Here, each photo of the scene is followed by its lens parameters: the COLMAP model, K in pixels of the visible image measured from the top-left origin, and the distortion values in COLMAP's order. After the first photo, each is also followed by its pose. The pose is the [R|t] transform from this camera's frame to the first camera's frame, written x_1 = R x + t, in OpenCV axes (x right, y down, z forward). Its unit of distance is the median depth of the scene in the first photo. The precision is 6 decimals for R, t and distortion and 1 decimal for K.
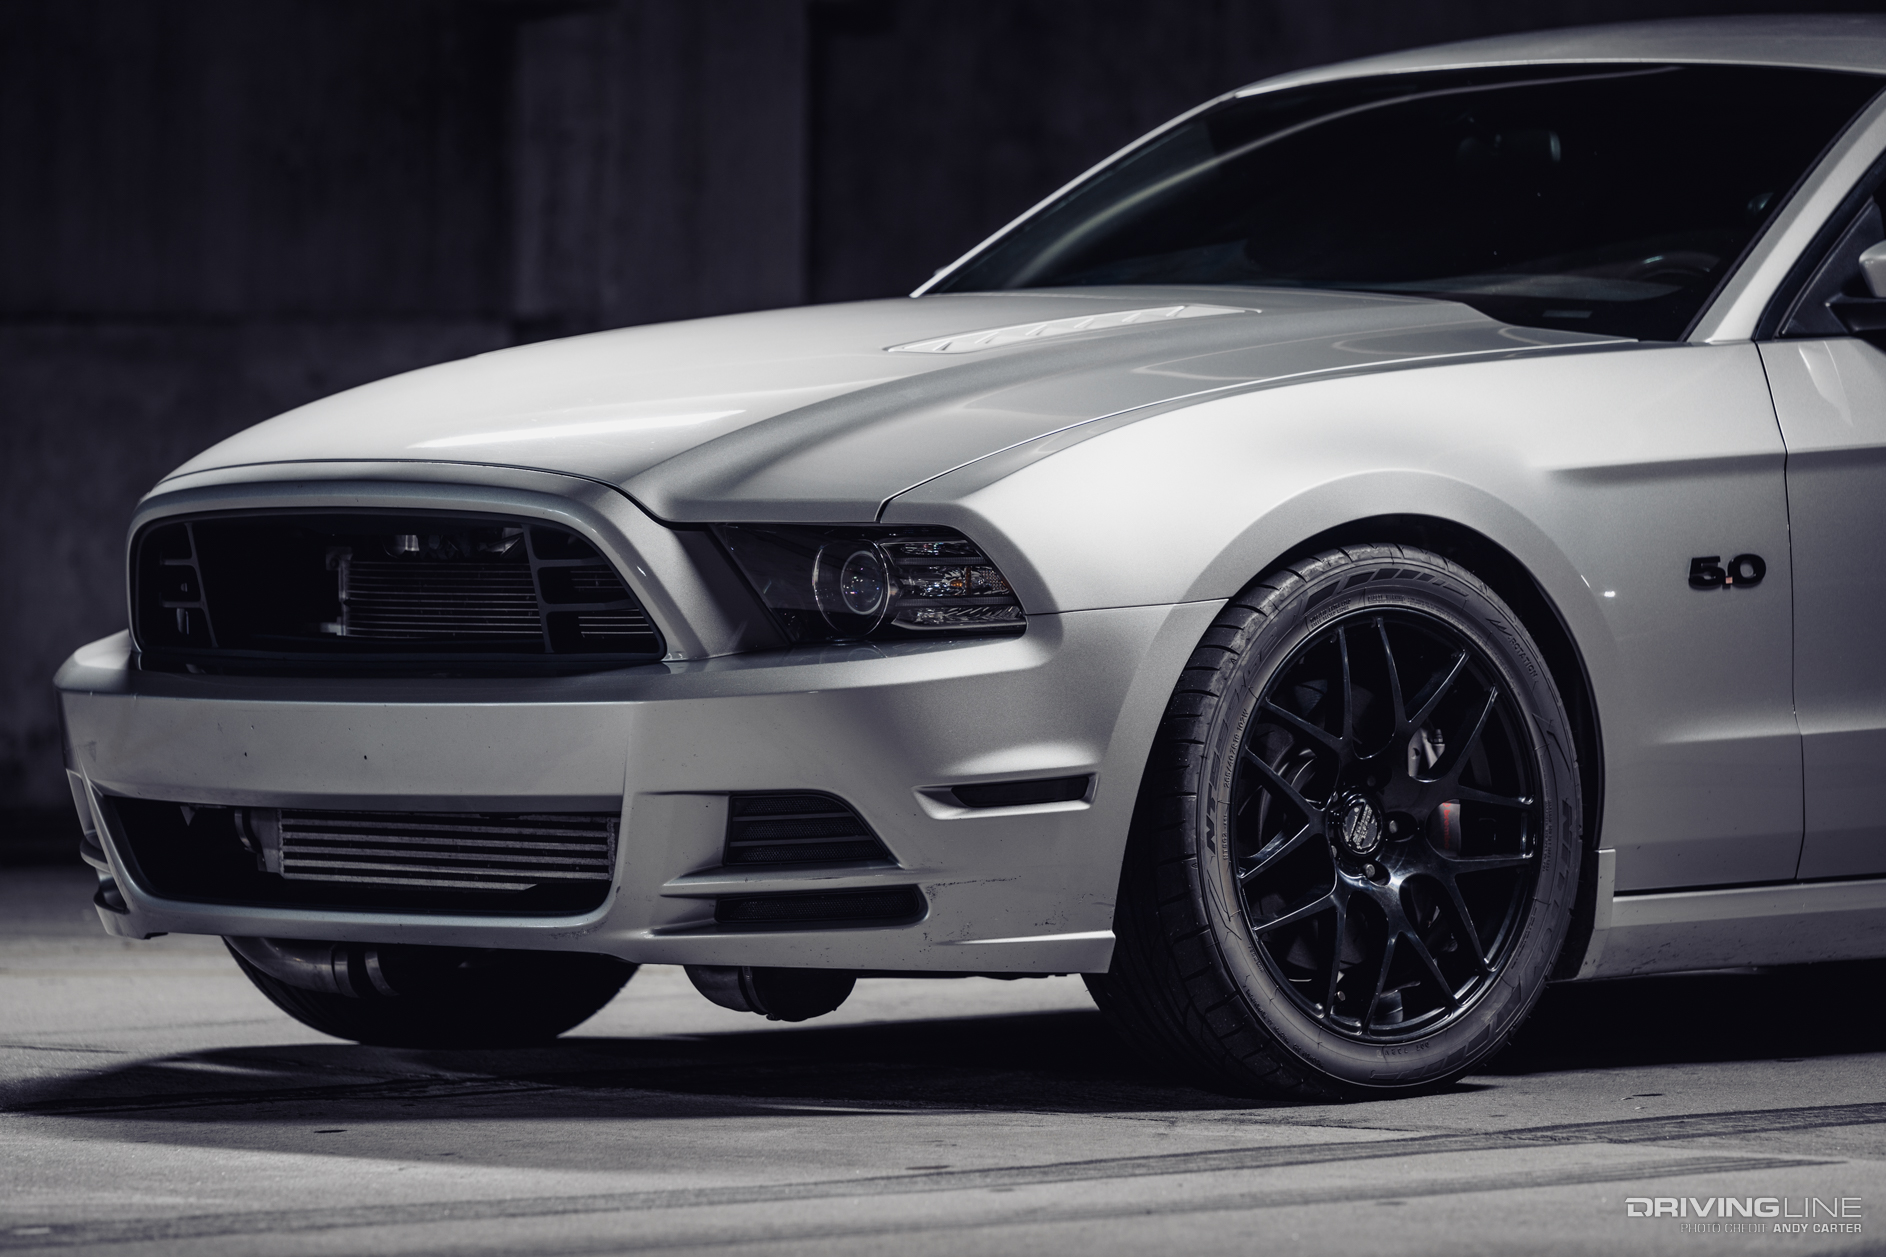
lens RADIAL K [[9909.0, 0, 943.0], [0, 9909.0, 628.5], [0, 0, 1]] dist [-0.026469, -2.827068]
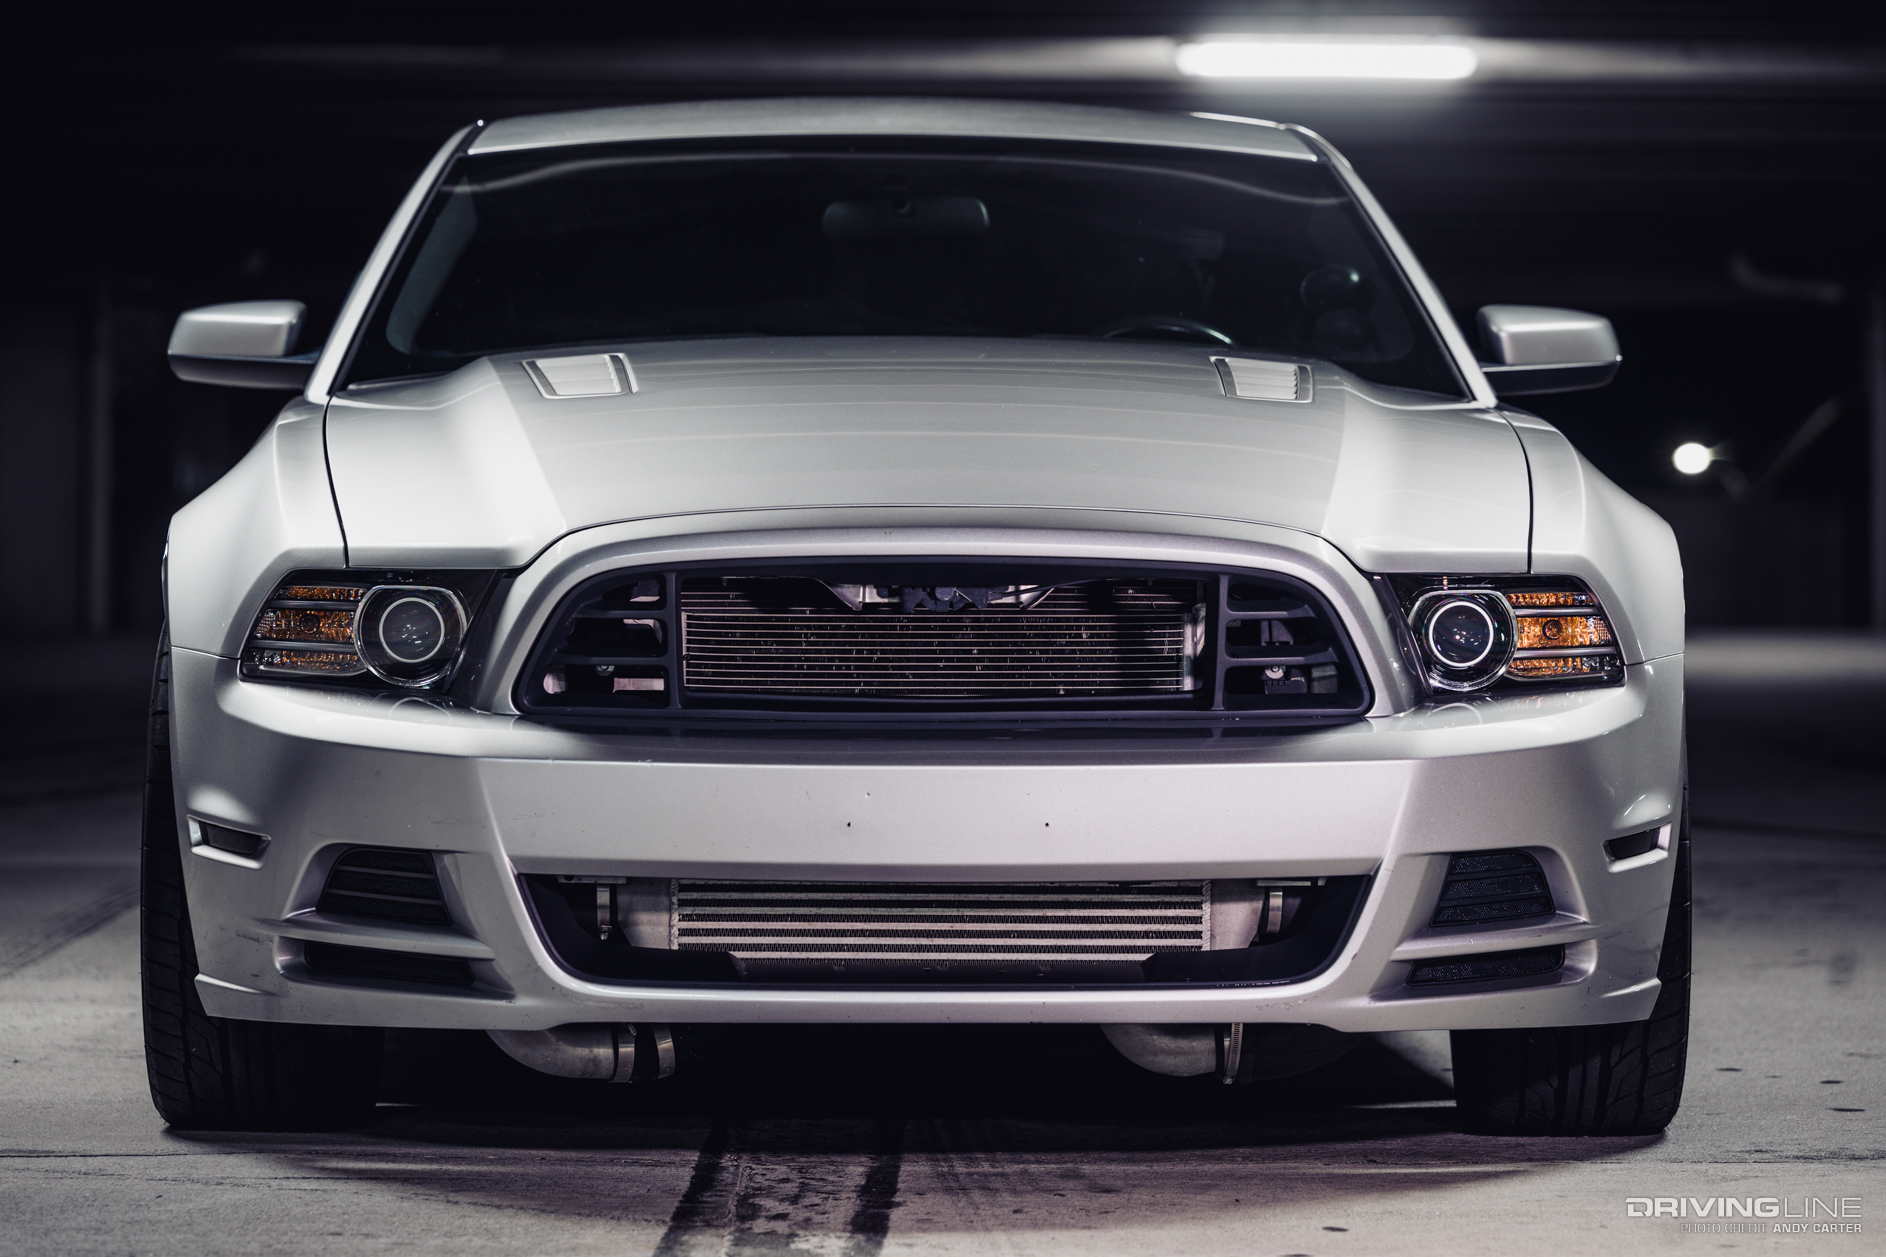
lens RADIAL K [[6676.7, 0, 943.0], [0, 6676.7, 628.5], [0, 0, 1]] dist [0.086171, 0.093522]
pose [[0.681726, -0.006941, 0.731574, -0.531096], [0.006529, 0.999973, 0.003404, -0.007684], [-0.731578, 0.002456, 0.681753, 0.591215]]
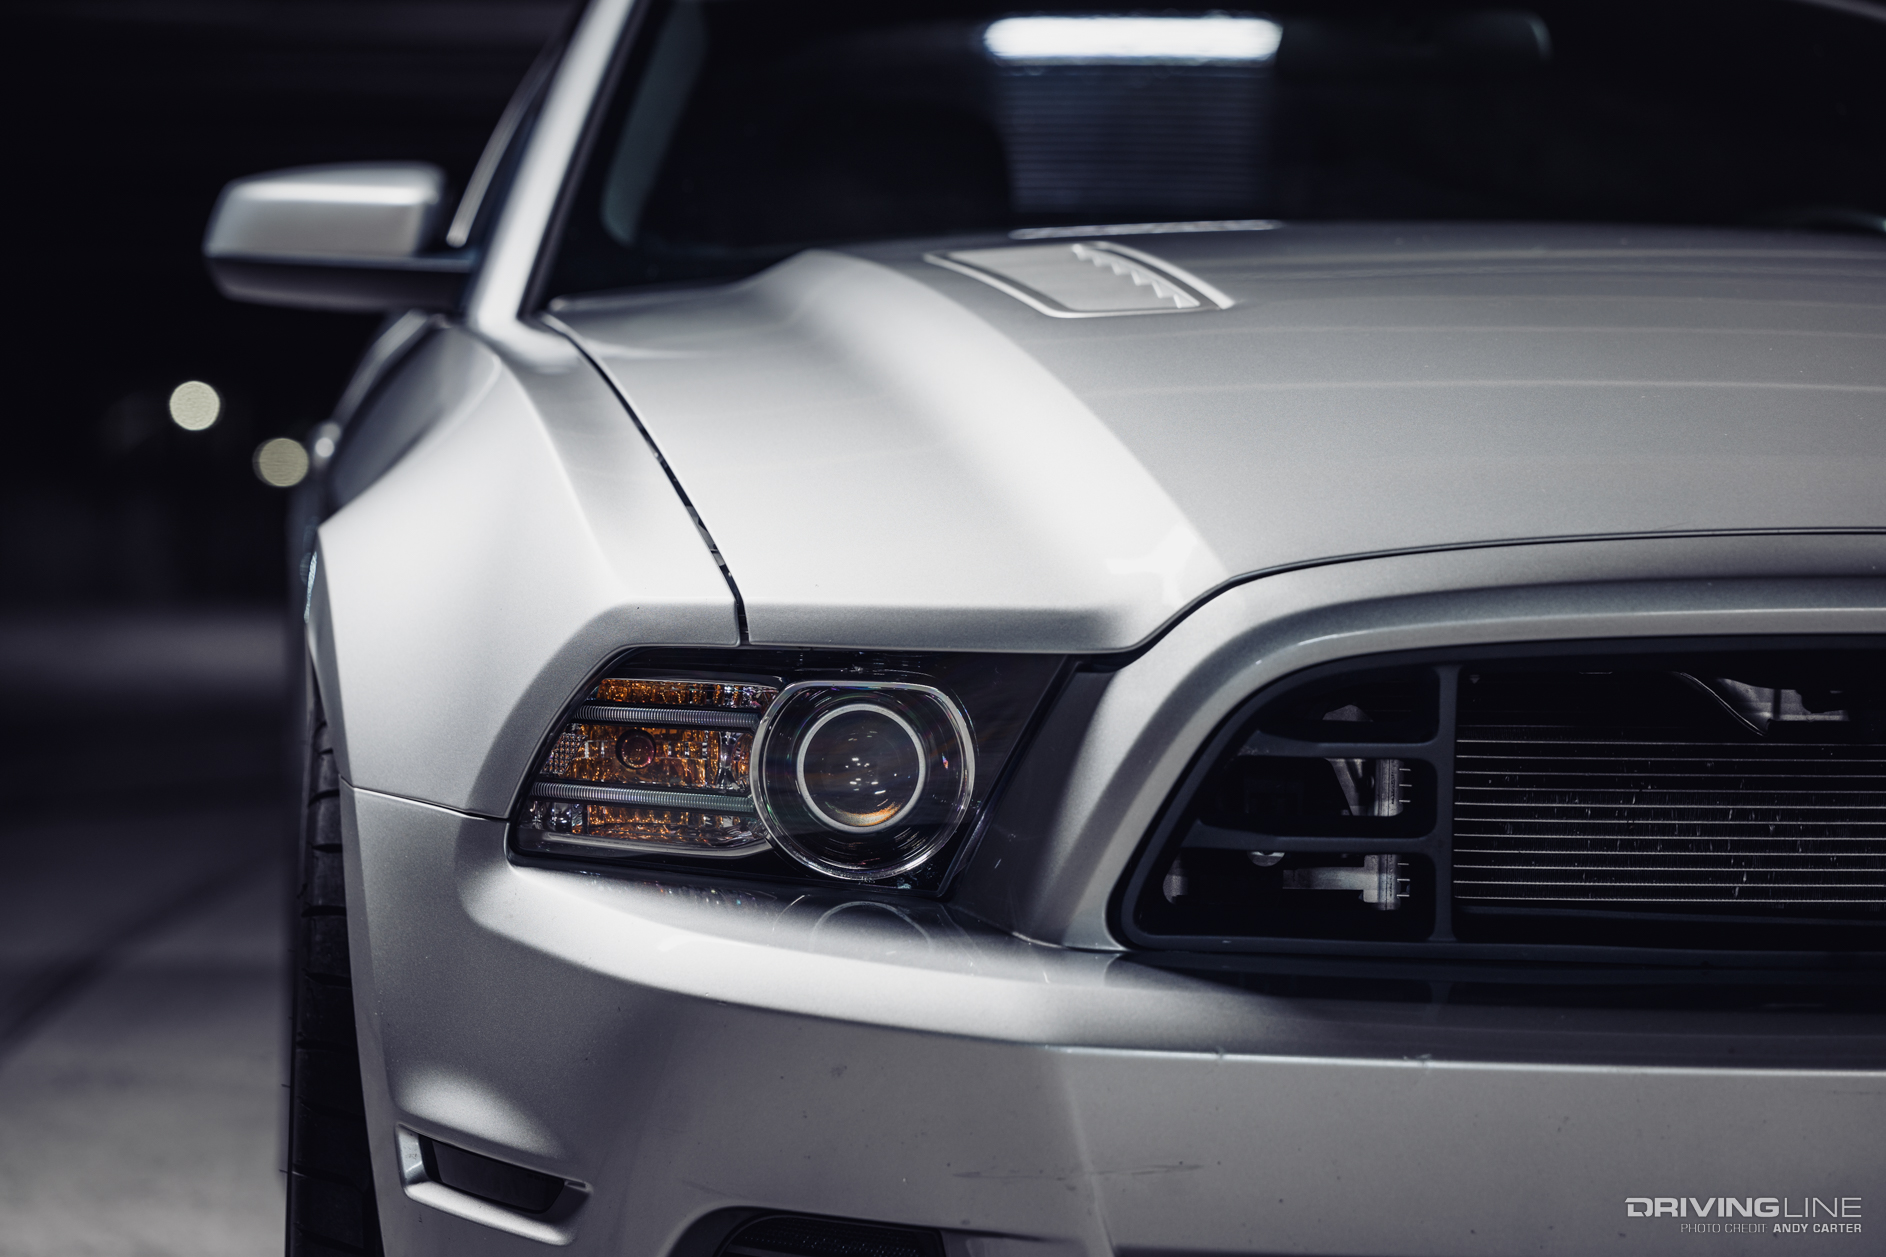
lens RADIAL K [[6501.8, 0, 943.0], [0, 6501.8, 628.5], [0, 0, 1]] dist [-0.130981, 0.204209]
pose [[0.642402, -0.006131, 0.766344, -0.328288], [0.000922, 0.999973, 0.007227, -0.014973], [-0.766368, -0.003936, 0.642390, 0.870049]]
